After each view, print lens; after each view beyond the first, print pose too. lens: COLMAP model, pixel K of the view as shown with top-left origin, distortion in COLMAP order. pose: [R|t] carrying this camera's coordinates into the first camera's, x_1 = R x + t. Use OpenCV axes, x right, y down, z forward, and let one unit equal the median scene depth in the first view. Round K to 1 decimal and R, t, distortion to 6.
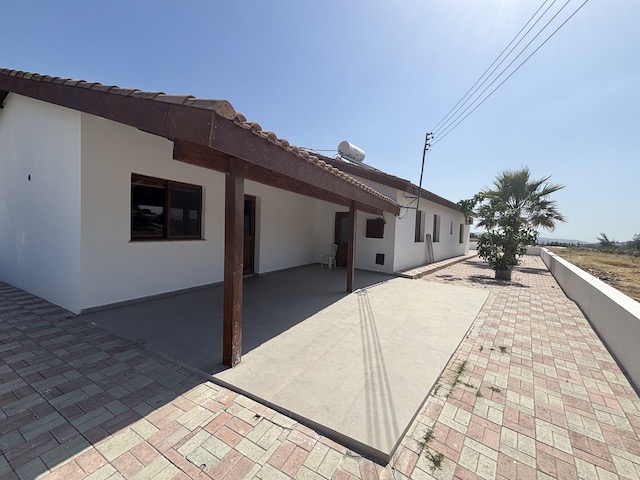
lens RADIAL K [[257.5, 0, 320.0], [0, 257.5, 239.1], [0, 0, 1]] dist [0.001392, -0.000098]
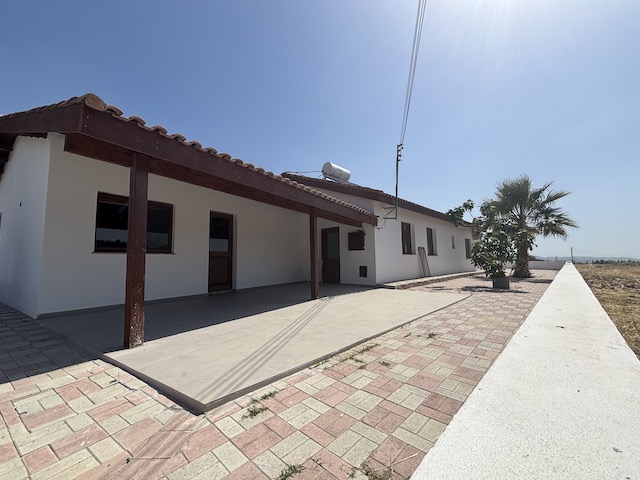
lens RADIAL K [[257.5, 0, 320.0], [0, 257.5, 239.1], [0, 0, 1]] dist [0.001392, -0.000098]
pose [[0.994873, -0.059572, -0.081723, 0.299633], [0.049104, 0.990991, -0.124605, 0.131654], [0.088410, 0.119953, 0.988835, -0.000323]]
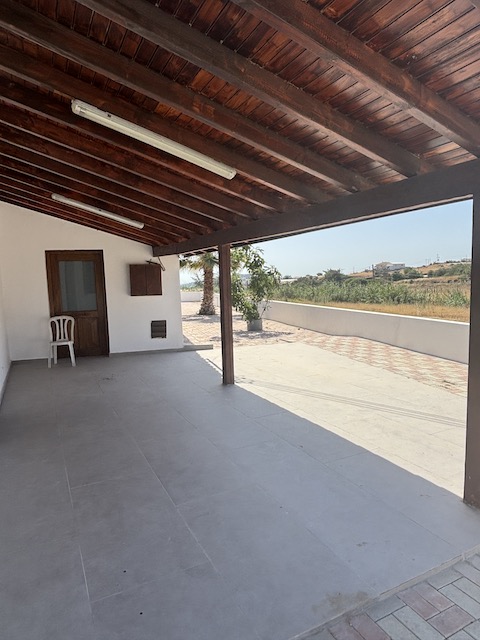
lens RADIAL K [[407.6, 0, 240.0], [0, 407.6, 320.0], [0, 0, 1]] dist [0.000781, -0.000439]
pose [[0.565876, -0.137299, 0.812978, -0.847933], [0.080501, 0.990526, 0.111251, -0.069945], [-0.820551, 0.002491, 0.571568, 0.545233]]
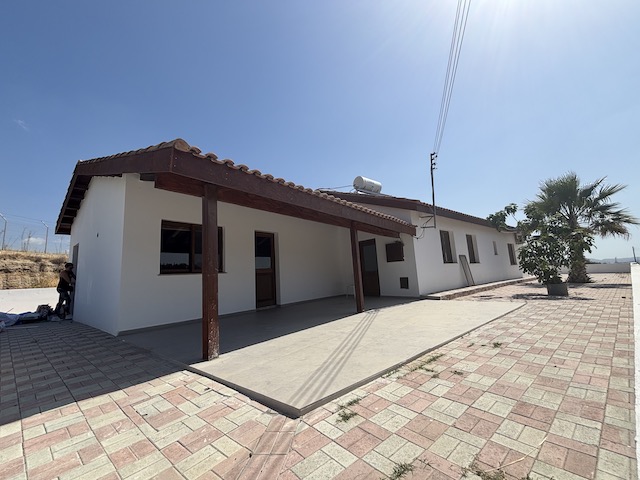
lens RADIAL K [[257.6, 0, 320.0], [0, 257.6, 240.0], [0, 0, 1]] dist [0.000940, 0.000633]
pose [[0.976052, -0.119861, -0.181536, 0.229264], [0.086589, 0.979618, -0.181247, 0.130018], [0.199560, 0.161187, 0.966537, -0.044464]]
